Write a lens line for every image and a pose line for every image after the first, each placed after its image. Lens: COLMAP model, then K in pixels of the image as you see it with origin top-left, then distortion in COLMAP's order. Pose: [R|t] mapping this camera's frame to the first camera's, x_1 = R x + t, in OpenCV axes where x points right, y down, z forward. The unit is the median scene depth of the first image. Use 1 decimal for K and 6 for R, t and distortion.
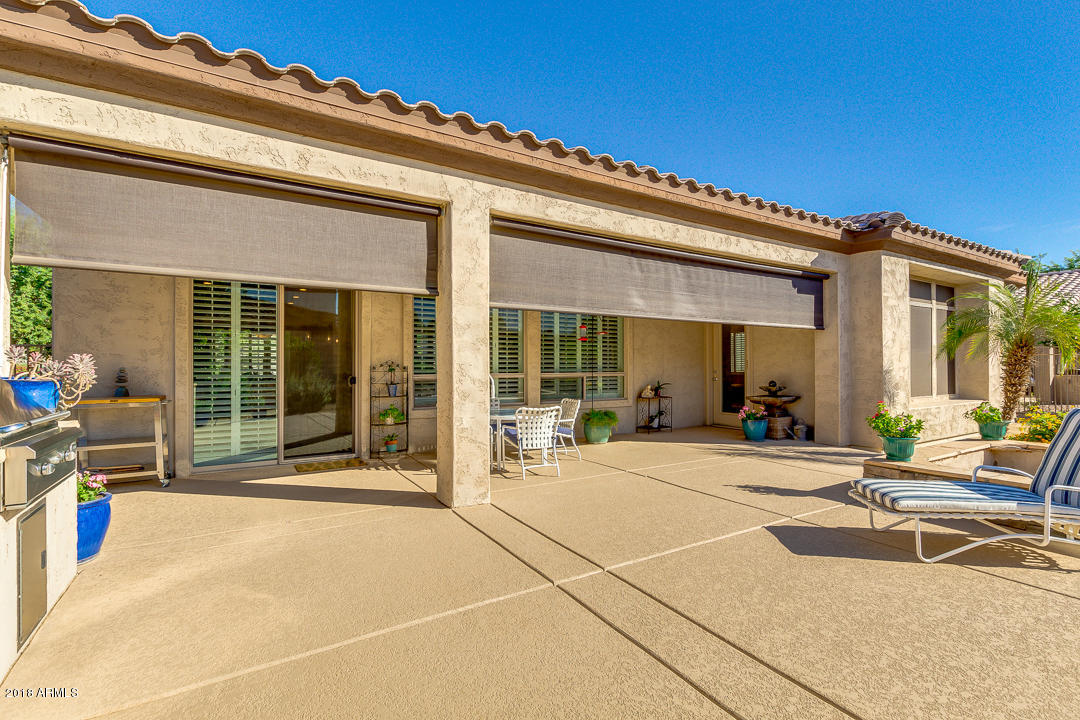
lens RADIAL K [[497.9, 0, 540.0], [0, 497.9, 360.0], [0, 0, 1]] dist [0.000147, 0.000092]
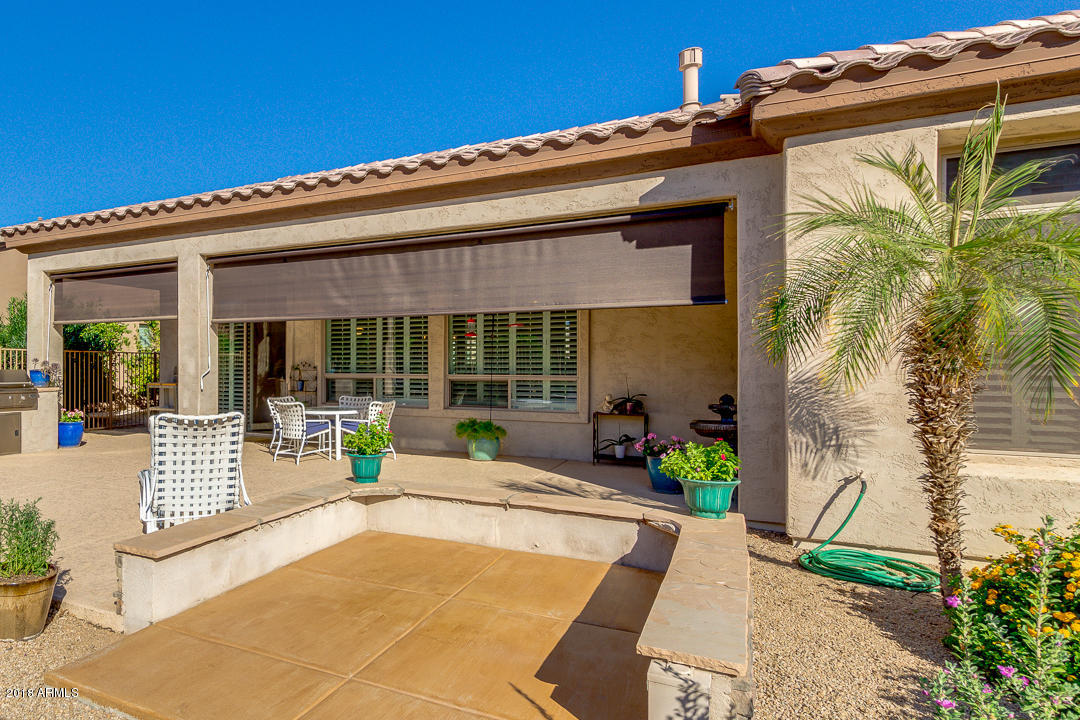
lens RADIAL K [[497.9, 0, 540.0], [0, 497.9, 360.0], [0, 0, 1]] dist [0.000147, 0.000092]
pose [[0.572175, -0.008391, -0.820089, 1.056248], [-0.007943, 0.999844, -0.015772, 0.010862], [0.820093, 0.015538, 0.572019, 0.630277]]
